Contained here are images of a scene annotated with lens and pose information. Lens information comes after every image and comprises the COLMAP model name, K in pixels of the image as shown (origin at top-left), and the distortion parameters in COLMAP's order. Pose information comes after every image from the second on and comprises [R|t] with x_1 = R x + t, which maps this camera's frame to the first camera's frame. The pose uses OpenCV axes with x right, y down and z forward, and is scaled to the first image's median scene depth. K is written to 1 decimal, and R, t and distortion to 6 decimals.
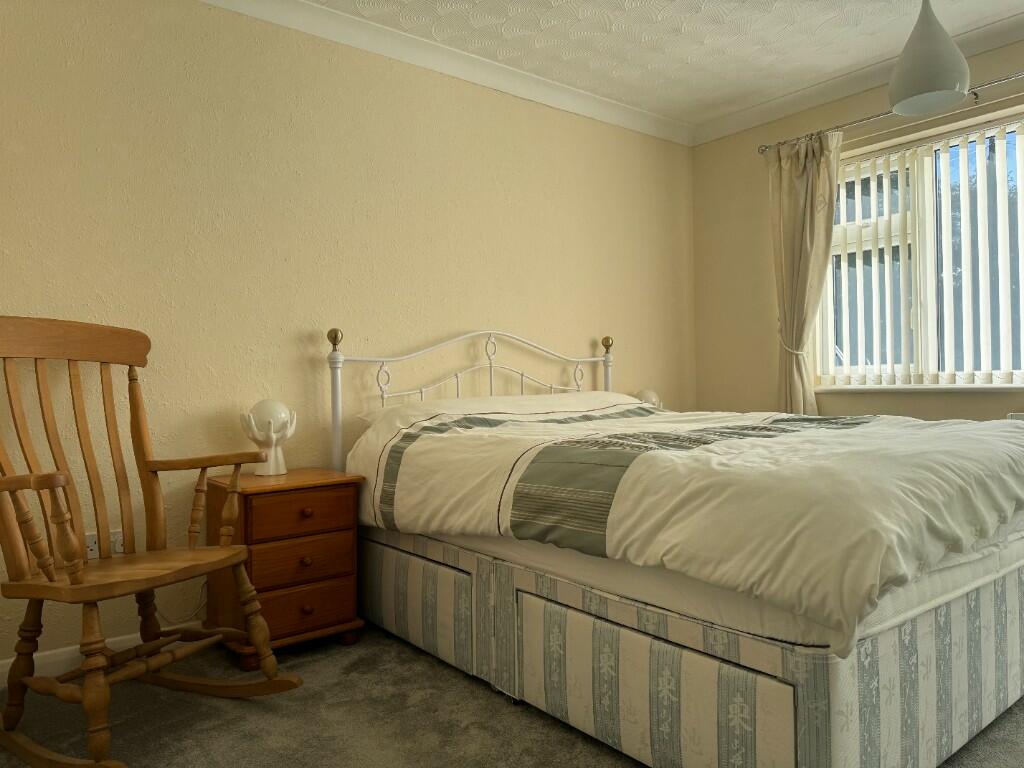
lens RADIAL K [[720.1, 0, 509.2], [0, 720.1, 387.8], [0, 0, 1]] dist [0.090361, -0.095872]
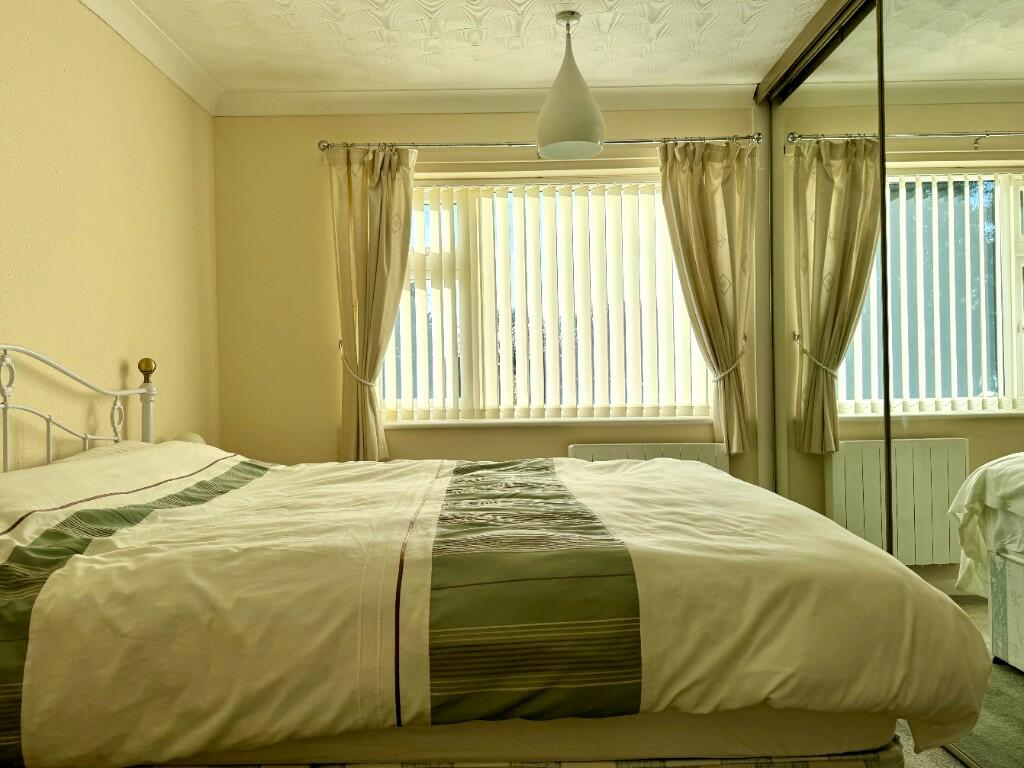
lens RADIAL K [[774.3, 0, 512.0], [0, 774.3, 384.0], [0, 0, 1]] dist [0.005247, 0.006701]
pose [[0.619922, 0.007885, 0.784624, -0.245396], [0.011717, 0.999745, -0.019305, -0.031024], [-0.784576, 0.021161, 0.619671, 0.300054]]
